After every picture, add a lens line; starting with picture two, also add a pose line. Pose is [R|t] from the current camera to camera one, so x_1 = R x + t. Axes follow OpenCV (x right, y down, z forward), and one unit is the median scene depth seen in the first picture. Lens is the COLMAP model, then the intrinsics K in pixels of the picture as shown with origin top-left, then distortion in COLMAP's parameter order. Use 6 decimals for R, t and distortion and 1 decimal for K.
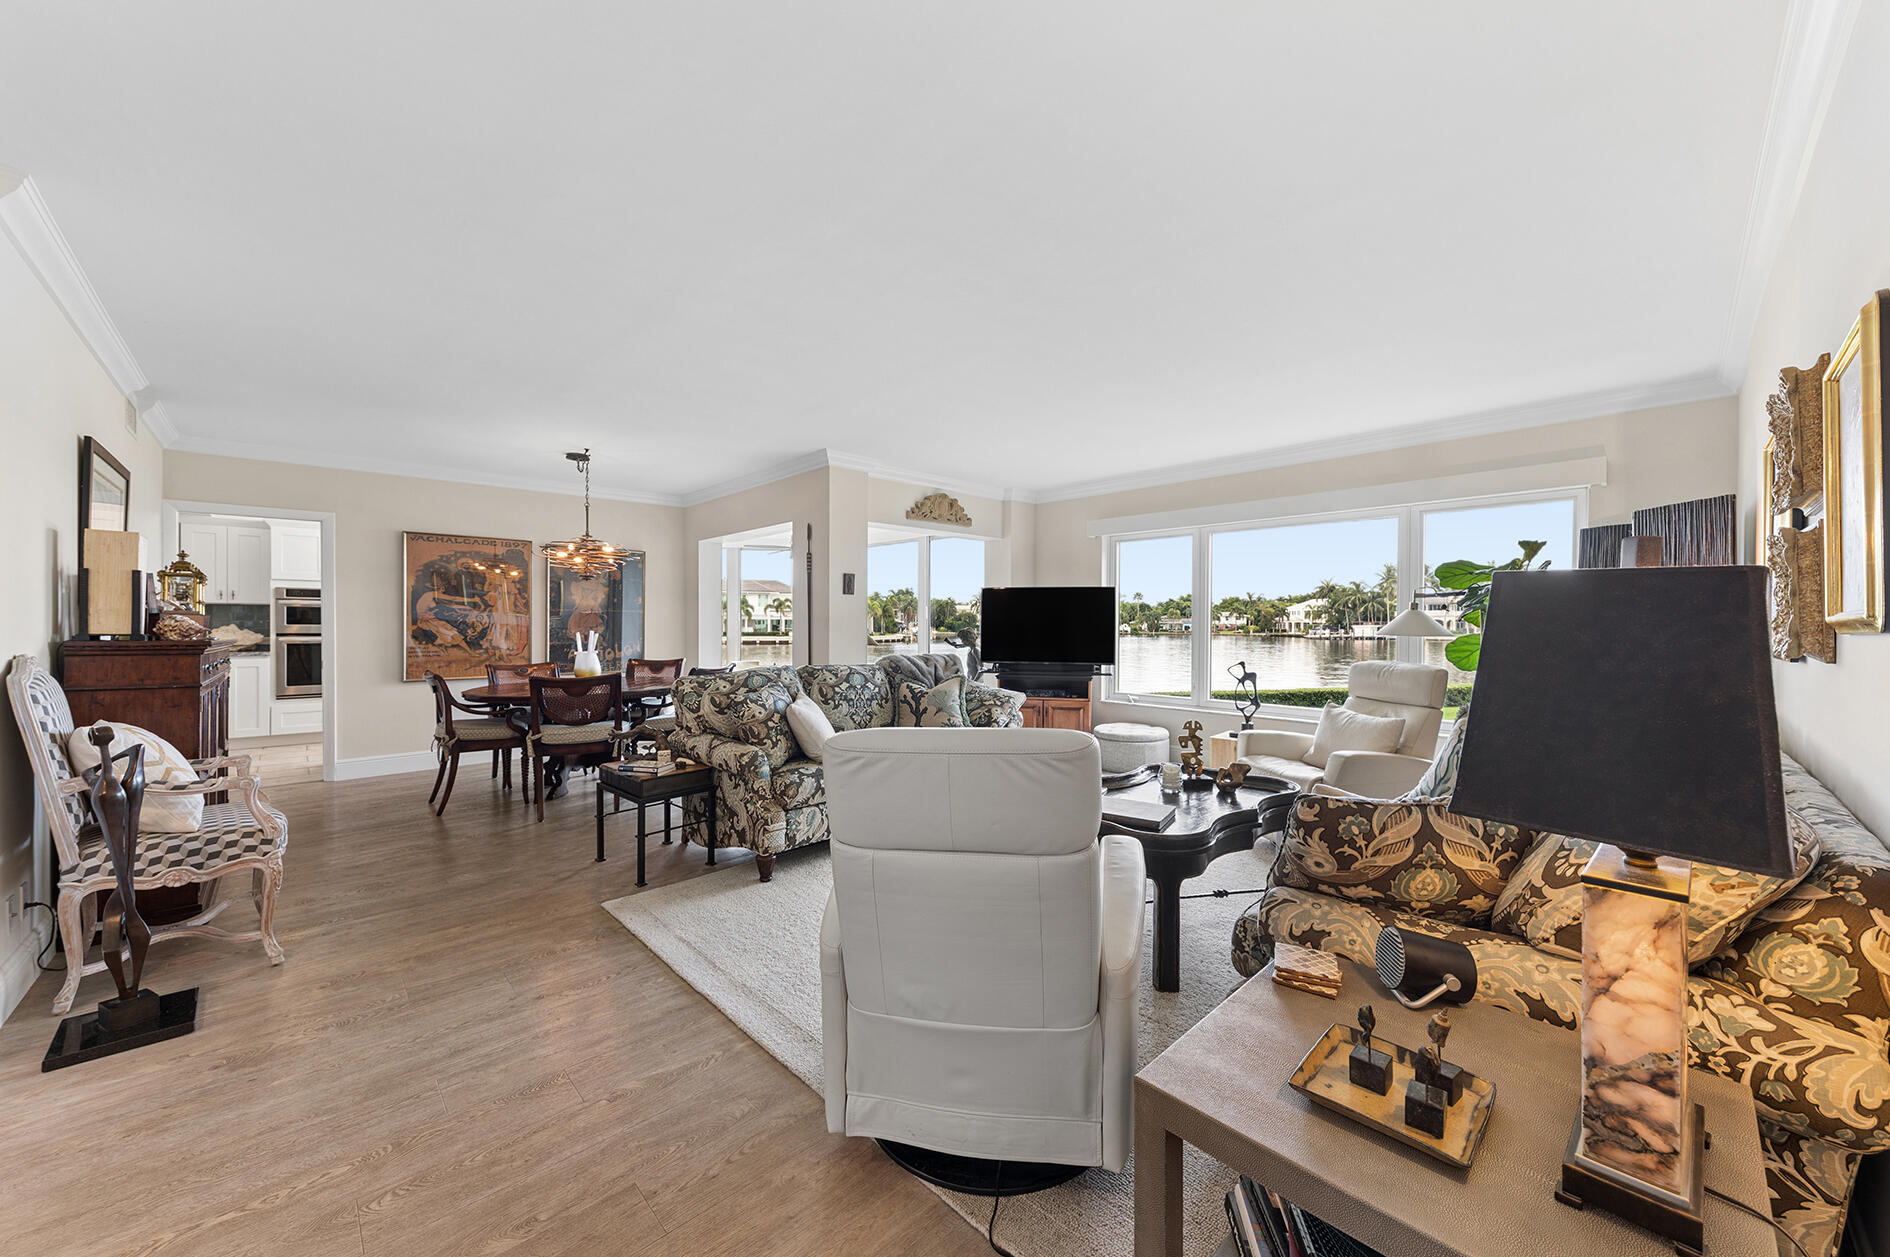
lens RADIAL K [[683.2, 0, 946.7], [0, 683.2, 629.4], [0, 0, 1]] dist [0.002267, -0.000093]
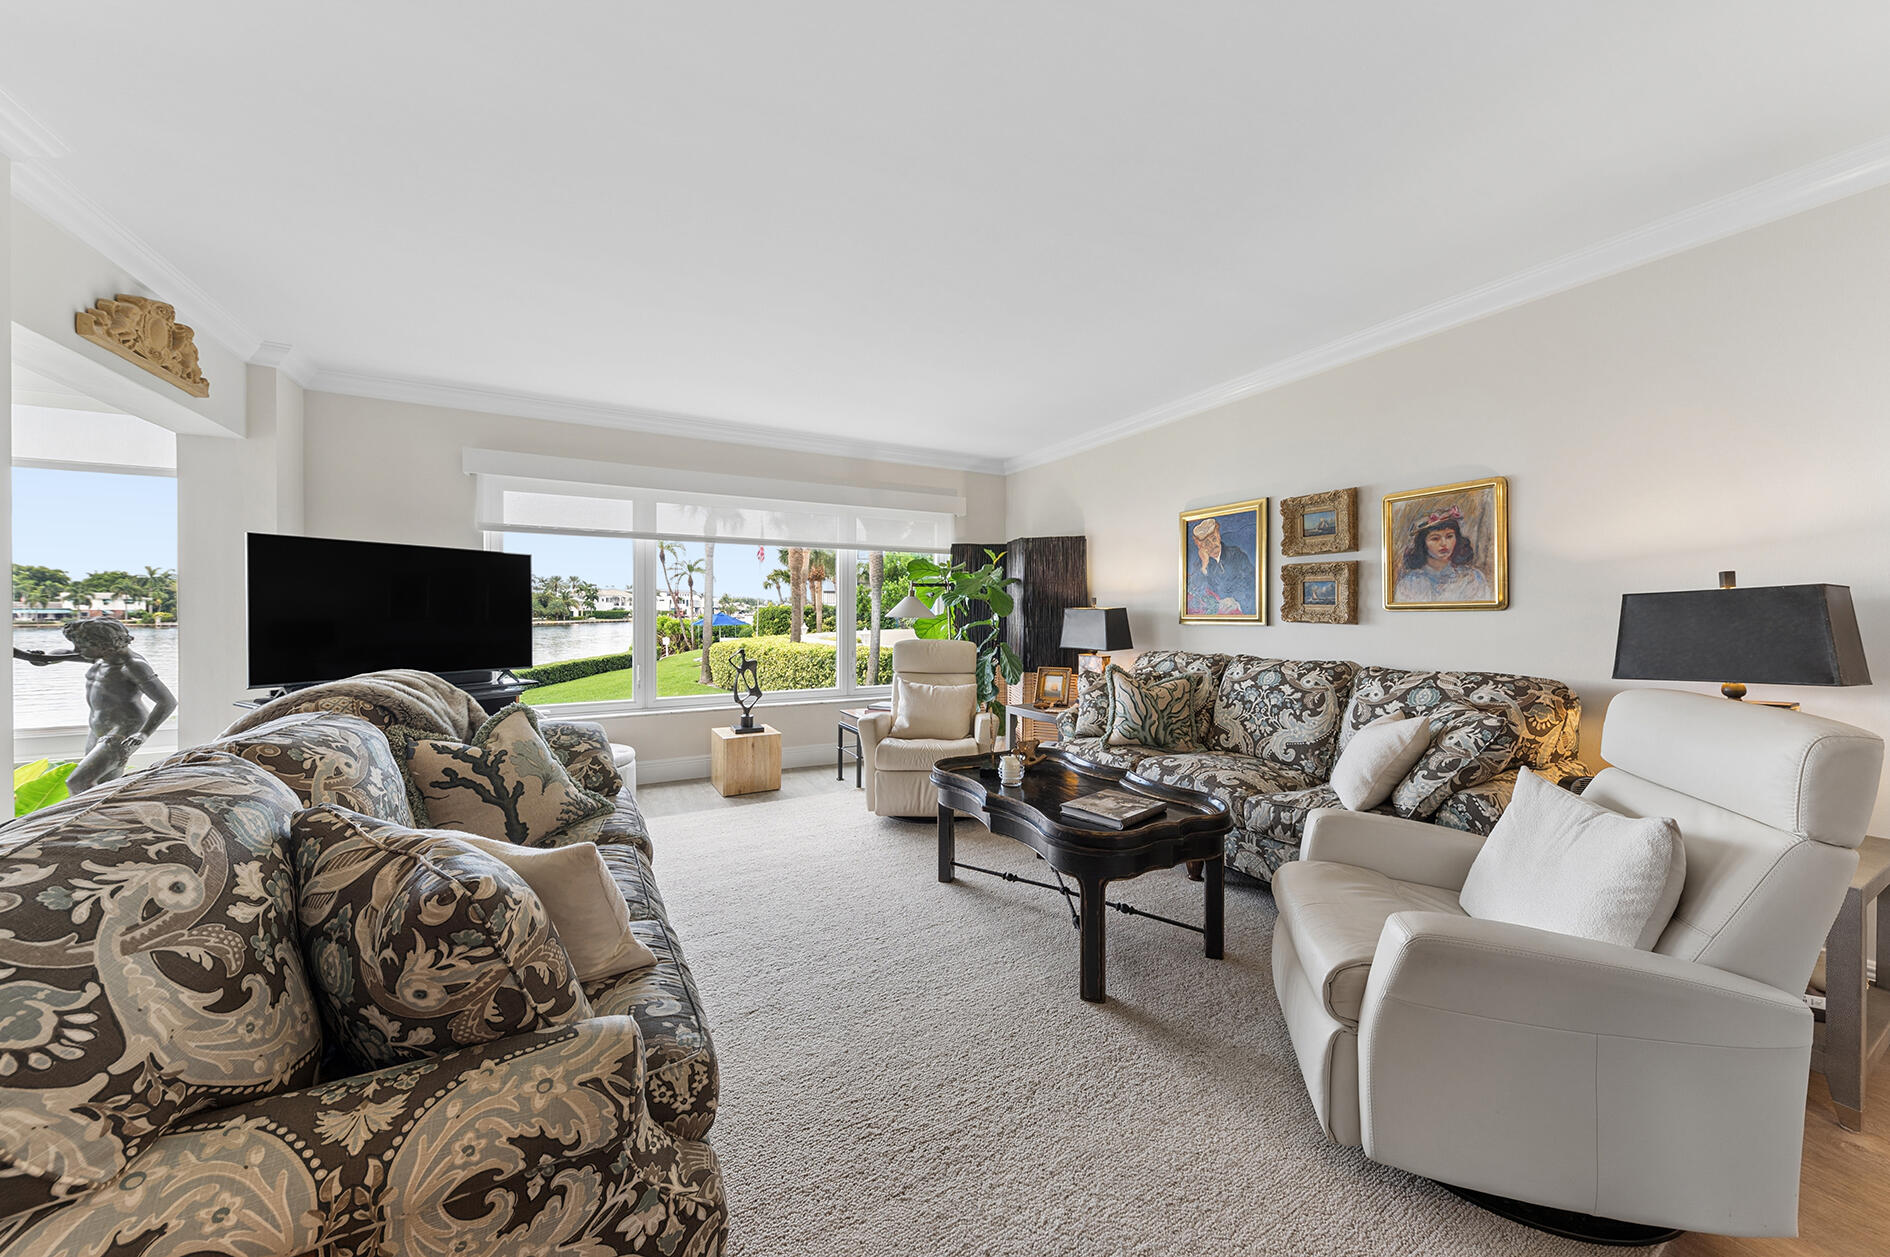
lens RADIAL K [[651.7, 0, 950.4], [0, 651.7, 609.1], [0, 0, 1]] dist [0.005516, -0.001521]
pose [[0.257410, -0.000475, 0.966302, -0.290206], [0.008877, 0.999959, -0.001873, -0.001954], [-0.966261, 0.009061, 0.257404, 0.438604]]
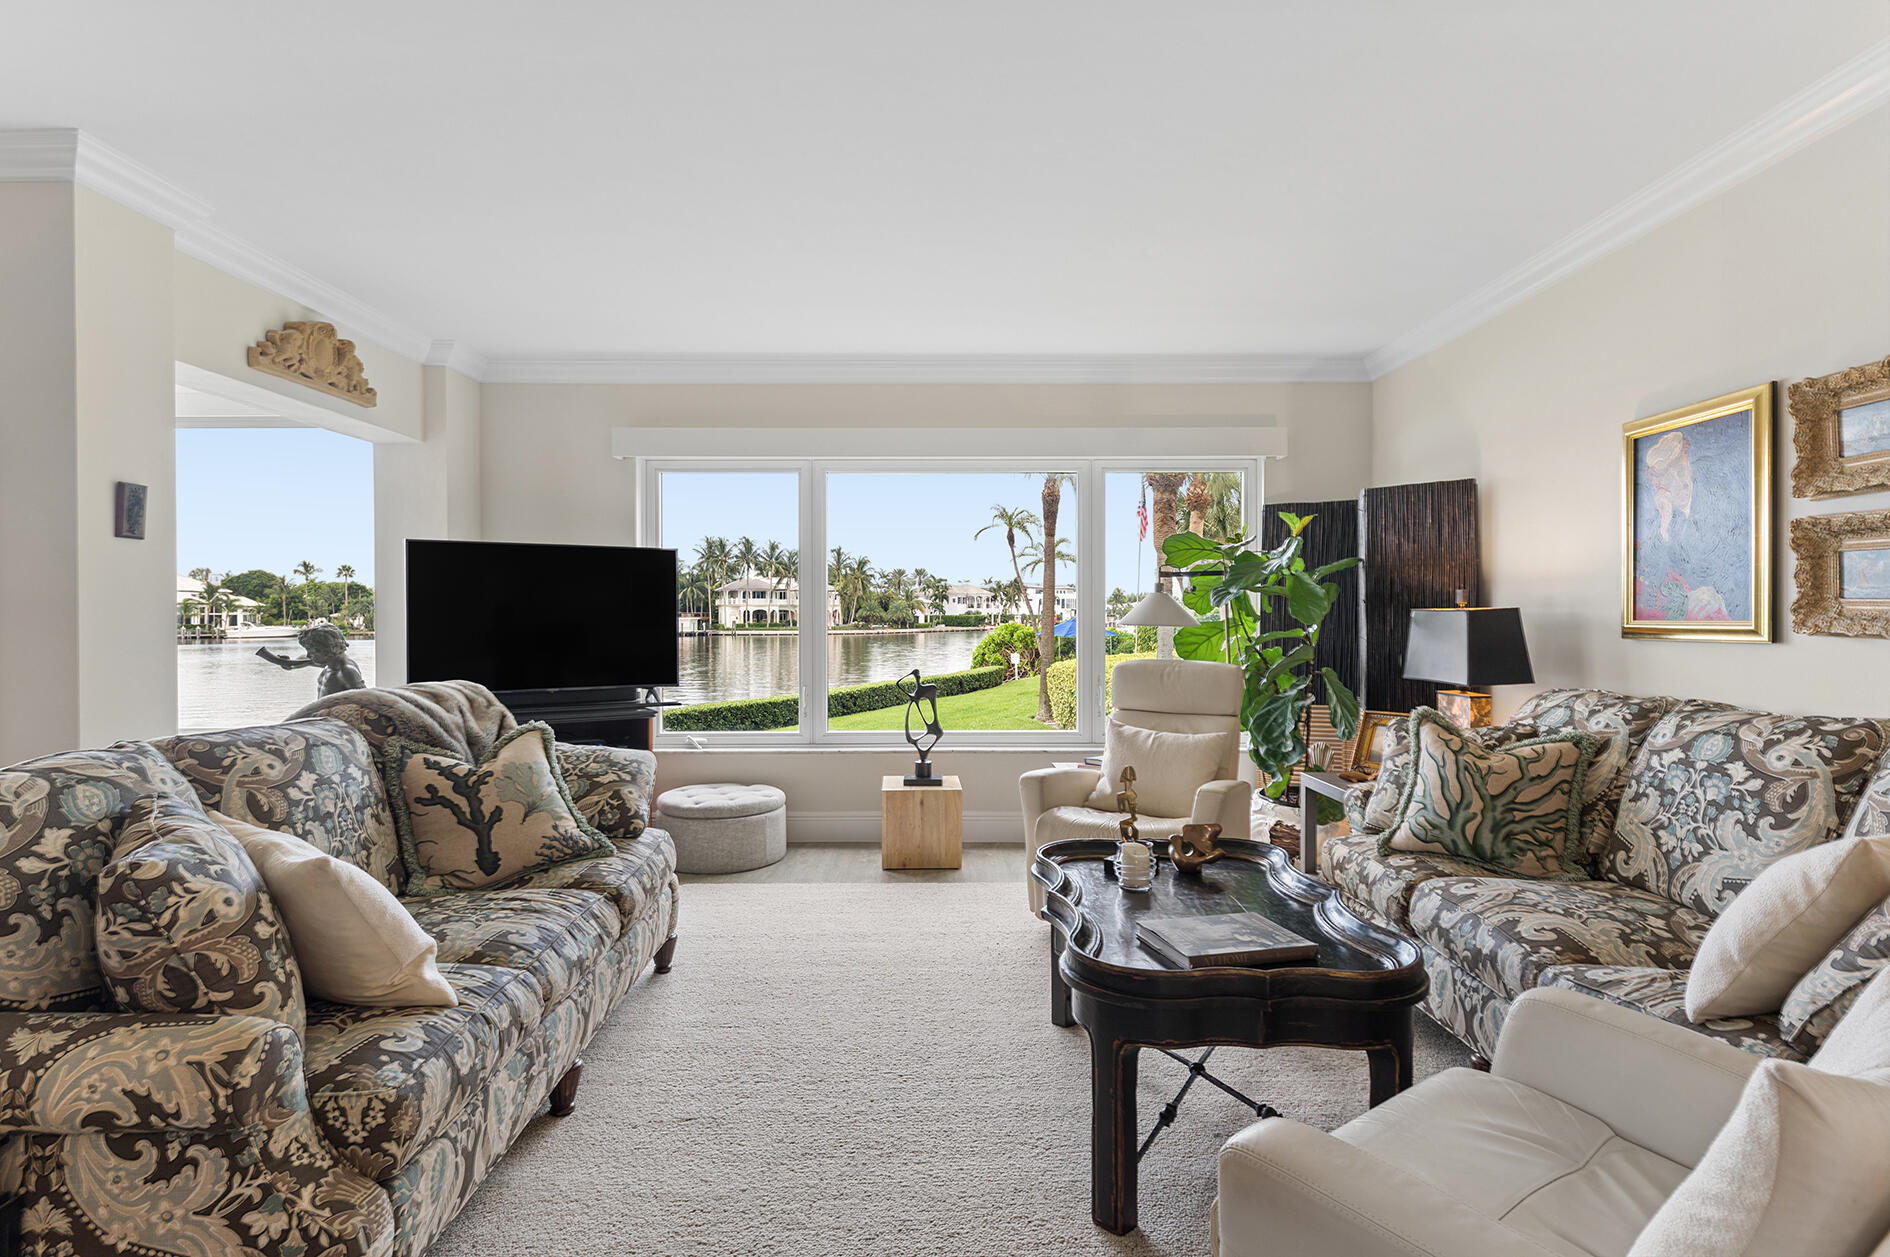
lens RADIAL K [[1021.6, 0, 951.7], [0, 1021.6, 616.8], [0, 0, 1]] dist [0.001100, 0.000249]
pose [[0.685956, -0.007099, 0.727609, -0.223336], [0.012744, 0.999916, -0.002258, -0.000589], [-0.727532, 0.010822, 0.685989, 0.258838]]
